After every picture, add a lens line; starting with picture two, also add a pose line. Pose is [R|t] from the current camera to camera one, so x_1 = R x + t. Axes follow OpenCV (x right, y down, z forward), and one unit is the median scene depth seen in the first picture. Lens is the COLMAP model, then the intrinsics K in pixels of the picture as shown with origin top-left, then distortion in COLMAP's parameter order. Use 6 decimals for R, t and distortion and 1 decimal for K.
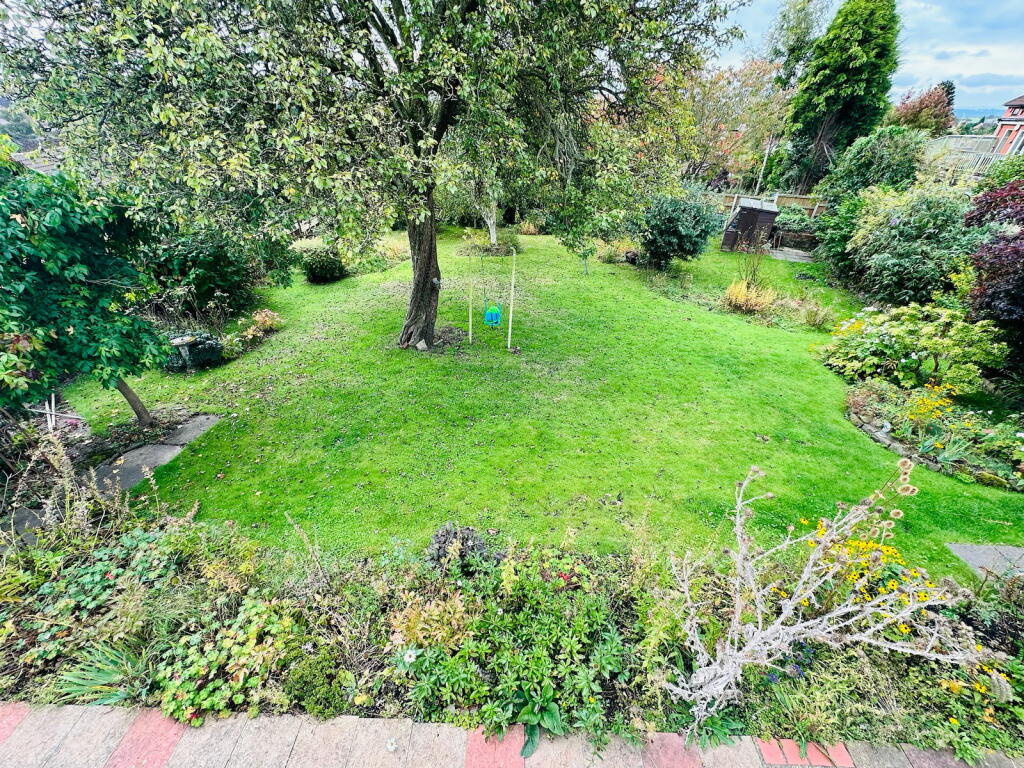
lens RADIAL K [[410.8, 0, 511.5], [0, 410.8, 383.5], [0, 0, 1]] dist [-0.002869, -0.000364]
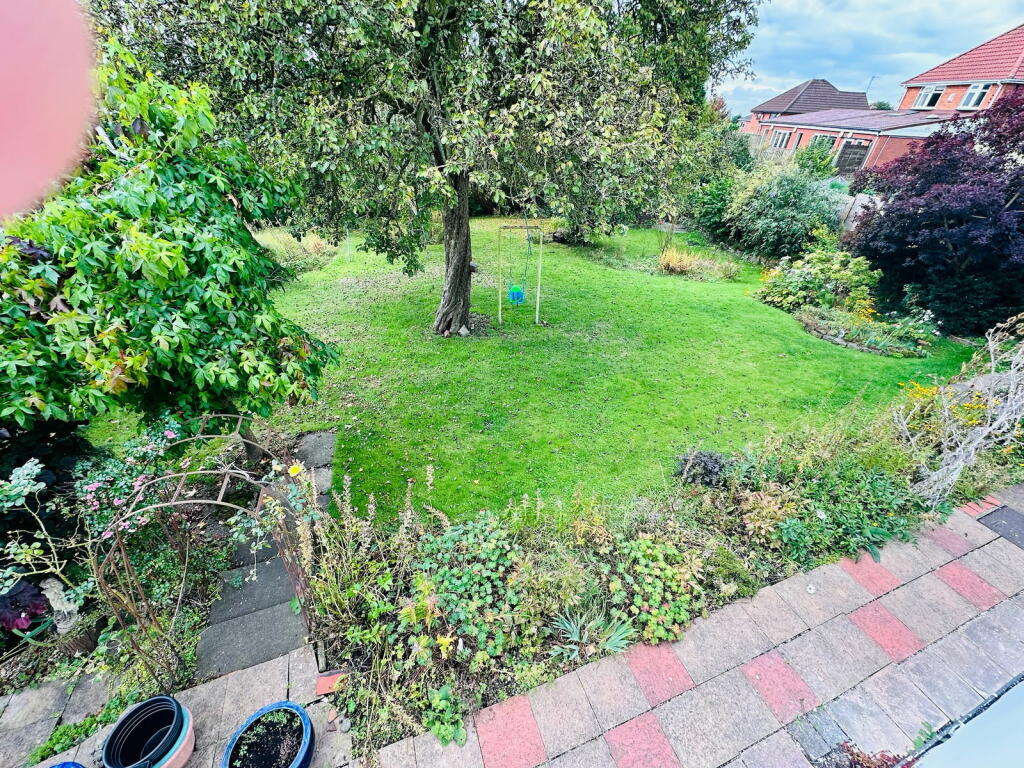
lens RADIAL K [[410.8, 0, 510.0], [0, 410.8, 384.1], [0, 0, 1]] dist [-0.002869, -0.000364]
pose [[0.923518, -0.181222, 0.338042, -0.492653], [0.174458, 0.983366, 0.050561, 0.002653], [-0.341582, 0.012280, 0.939772, 0.029618]]
